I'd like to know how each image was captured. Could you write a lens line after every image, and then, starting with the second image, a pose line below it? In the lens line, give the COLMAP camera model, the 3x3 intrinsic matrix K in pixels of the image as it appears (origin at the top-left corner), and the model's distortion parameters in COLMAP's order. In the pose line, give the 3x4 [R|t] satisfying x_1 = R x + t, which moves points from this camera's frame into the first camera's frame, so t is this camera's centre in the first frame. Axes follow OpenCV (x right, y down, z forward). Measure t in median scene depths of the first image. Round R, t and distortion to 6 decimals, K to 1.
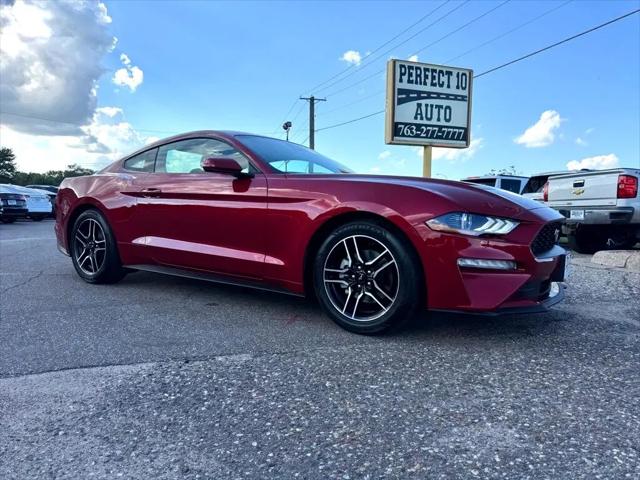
lens RADIAL K [[456.2, 0, 320.0], [0, 456.2, 240.0], [0, 0, 1]] dist [0.023580, -0.031773]
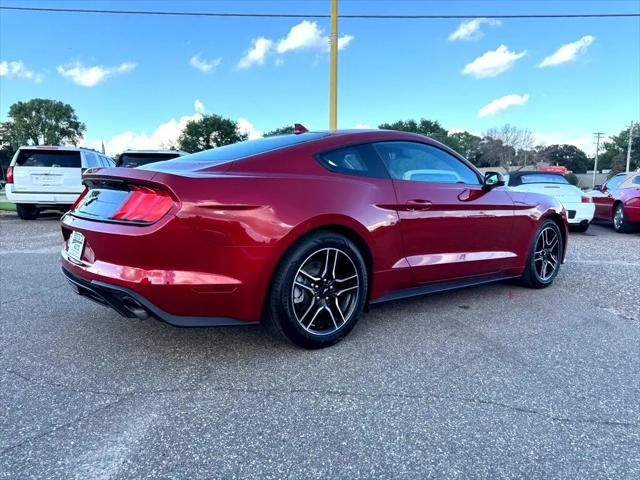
lens RADIAL K [[456.2, 0, 320.0], [0, 456.2, 240.0], [0, 0, 1]] dist [0.023580, -0.031773]
pose [[0.295640, -0.130683, 0.946319, -0.302678], [0.052596, 0.991323, 0.120467, -0.036827], [-0.953850, 0.014158, 0.299948, 0.225498]]
